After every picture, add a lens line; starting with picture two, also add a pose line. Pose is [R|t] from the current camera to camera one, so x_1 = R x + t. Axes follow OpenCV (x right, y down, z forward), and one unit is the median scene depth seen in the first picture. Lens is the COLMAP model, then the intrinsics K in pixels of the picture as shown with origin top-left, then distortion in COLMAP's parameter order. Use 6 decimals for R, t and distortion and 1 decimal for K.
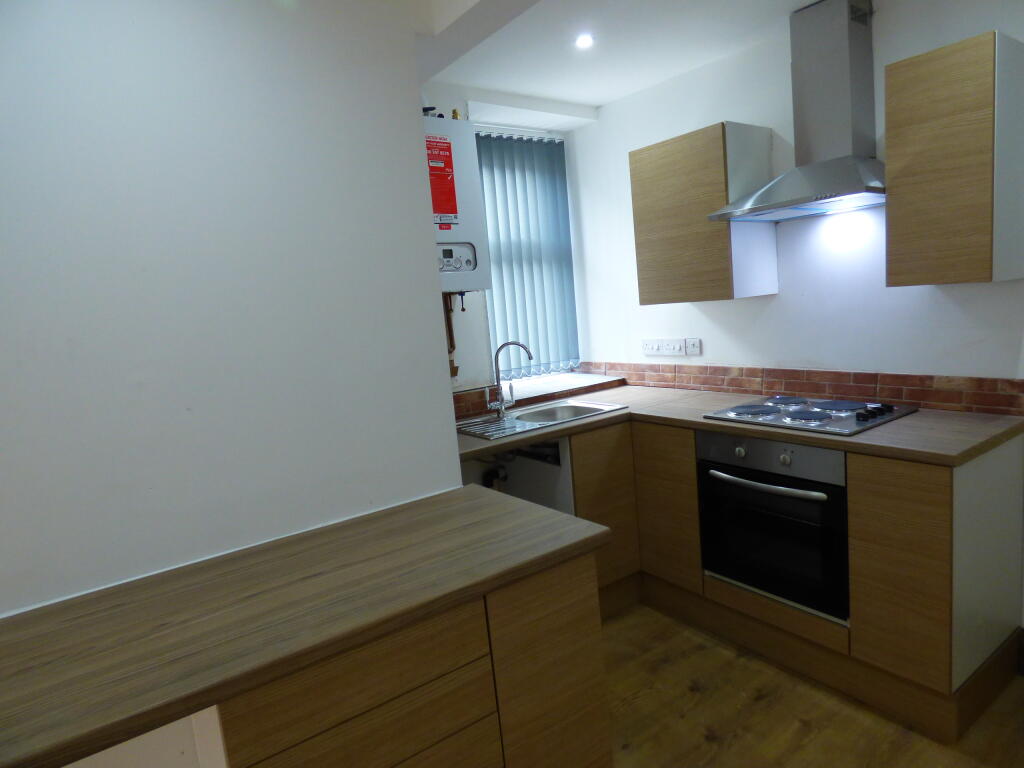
lens RADIAL K [[621.7, 0, 520.3], [0, 621.7, 385.5], [0, 0, 1]] dist [-0.024568, 0.000258]
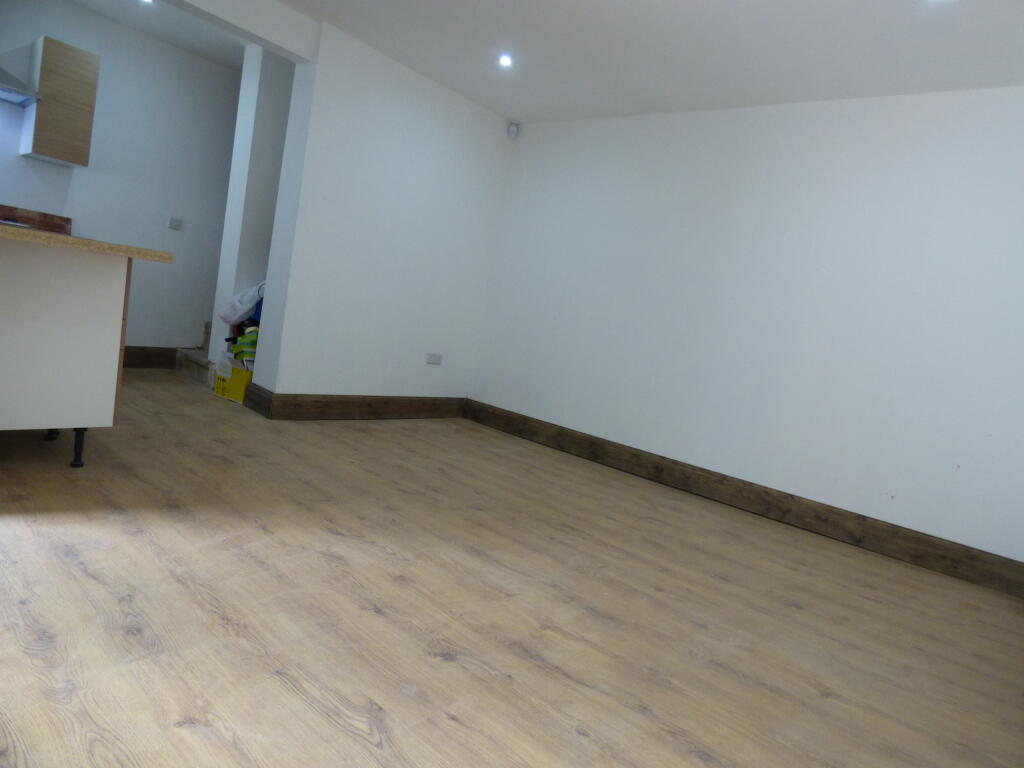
lens RADIAL K [[621.7, 0, 520.3], [0, 621.7, 385.5], [0, 0, 1]] dist [-0.024568, 0.000258]
pose [[-0.239075, -0.057149, 0.969318, -1.310942], [-0.020388, 0.998342, 0.053832, 0.343506], [-0.970787, -0.006893, -0.239844, -0.001268]]
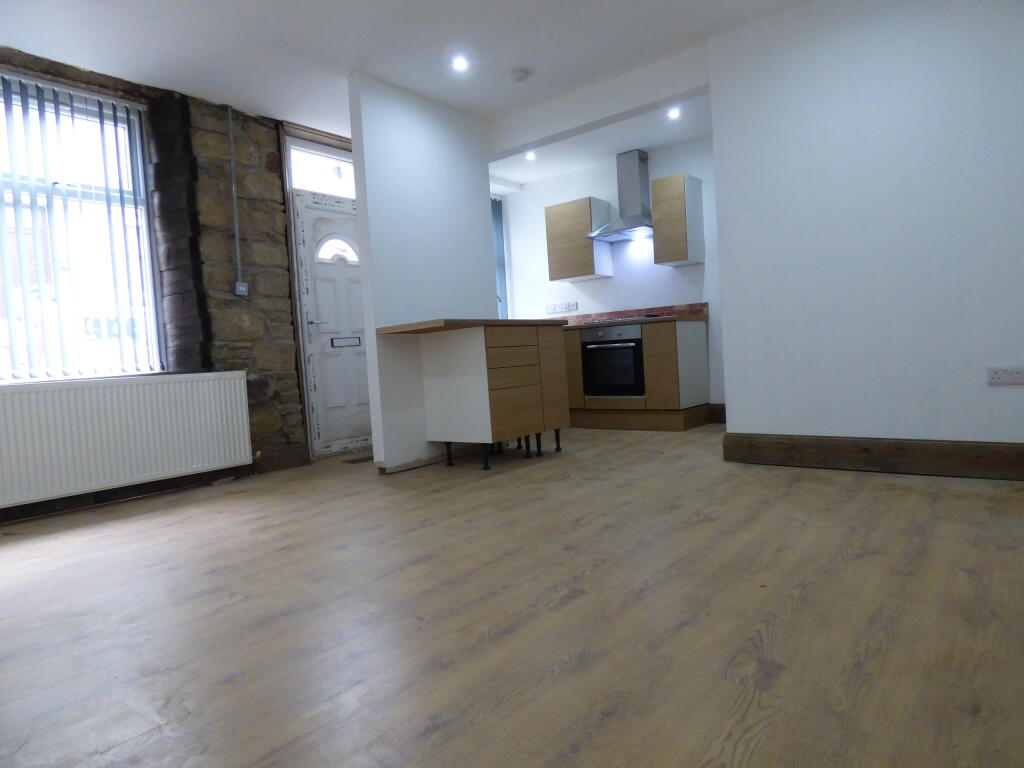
lens RADIAL K [[621.7, 0, 520.3], [0, 621.7, 385.5], [0, 0, 1]] dist [-0.024568, 0.000258]
pose [[0.965598, 0.016037, 0.259545, -0.497053], [0.010950, 0.994704, -0.102199, 0.493178], [-0.259809, 0.101525, 0.960308, -1.054055]]
